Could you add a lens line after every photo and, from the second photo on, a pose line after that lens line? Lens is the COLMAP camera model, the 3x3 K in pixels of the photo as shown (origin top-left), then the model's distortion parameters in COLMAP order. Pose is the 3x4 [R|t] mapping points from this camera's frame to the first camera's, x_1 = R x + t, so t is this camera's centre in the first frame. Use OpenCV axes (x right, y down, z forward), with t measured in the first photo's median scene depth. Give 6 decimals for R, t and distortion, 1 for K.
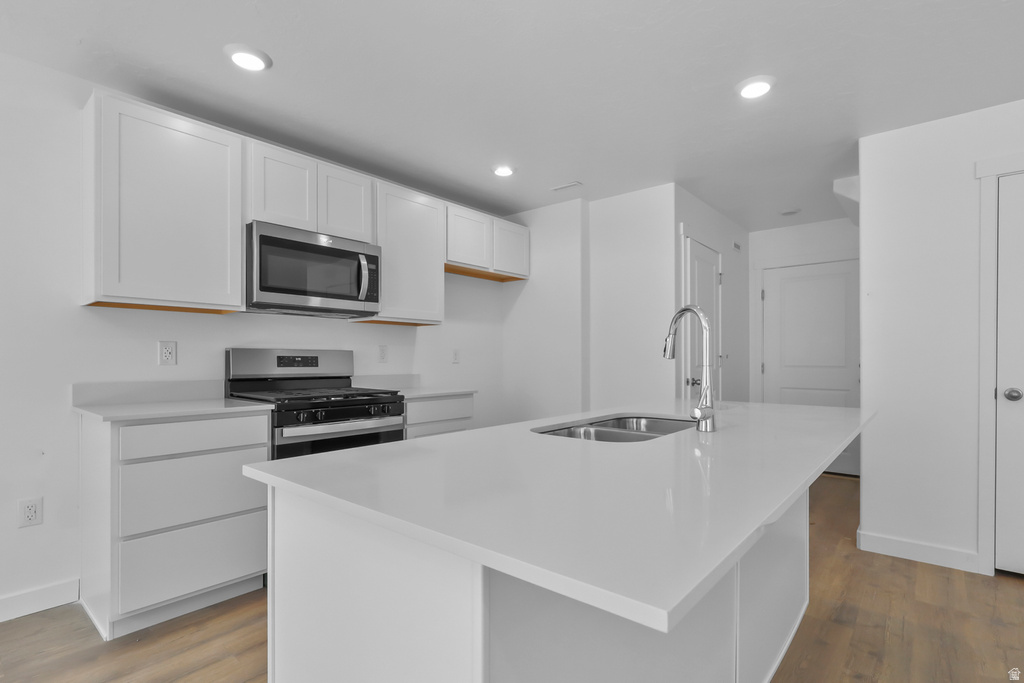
lens RADIAL K [[492.1, 0, 525.7], [0, 492.1, 360.2], [0, 0, 1]] dist [-0.003797, 0.000561]
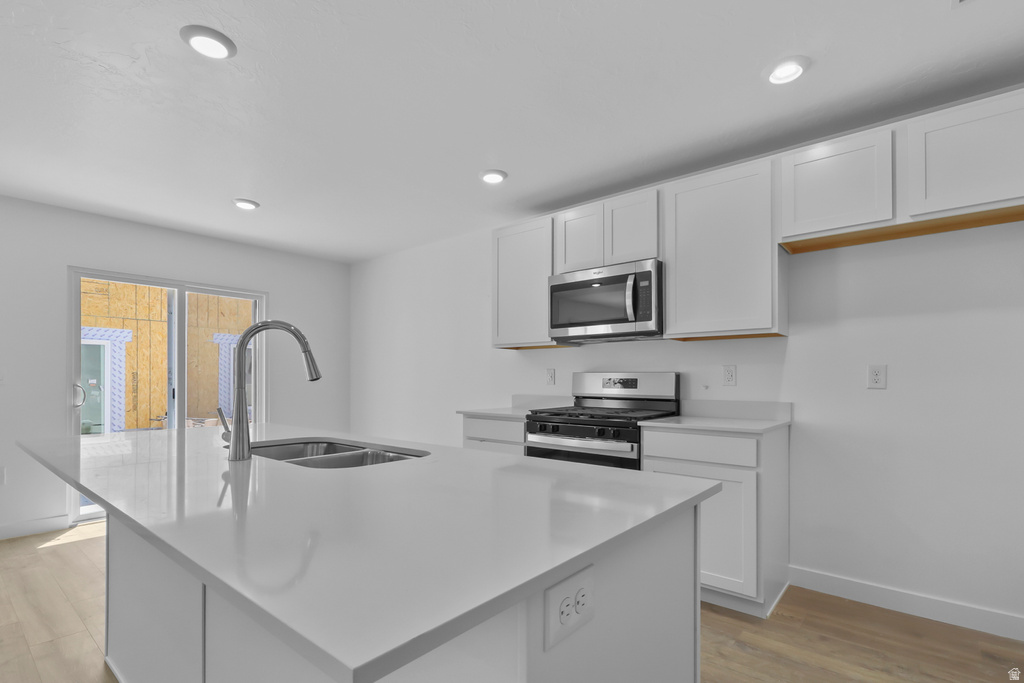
lens RADIAL K [[492.1, 0, 504.0], [0, 492.1, 379.2], [0, 0, 1]] dist [-0.003797, 0.000561]
pose [[-0.014760, -0.002774, -0.999887, 0.751155], [-0.004348, 0.999987, -0.002710, -0.002918], [0.999882, 0.004308, -0.014772, 0.879071]]
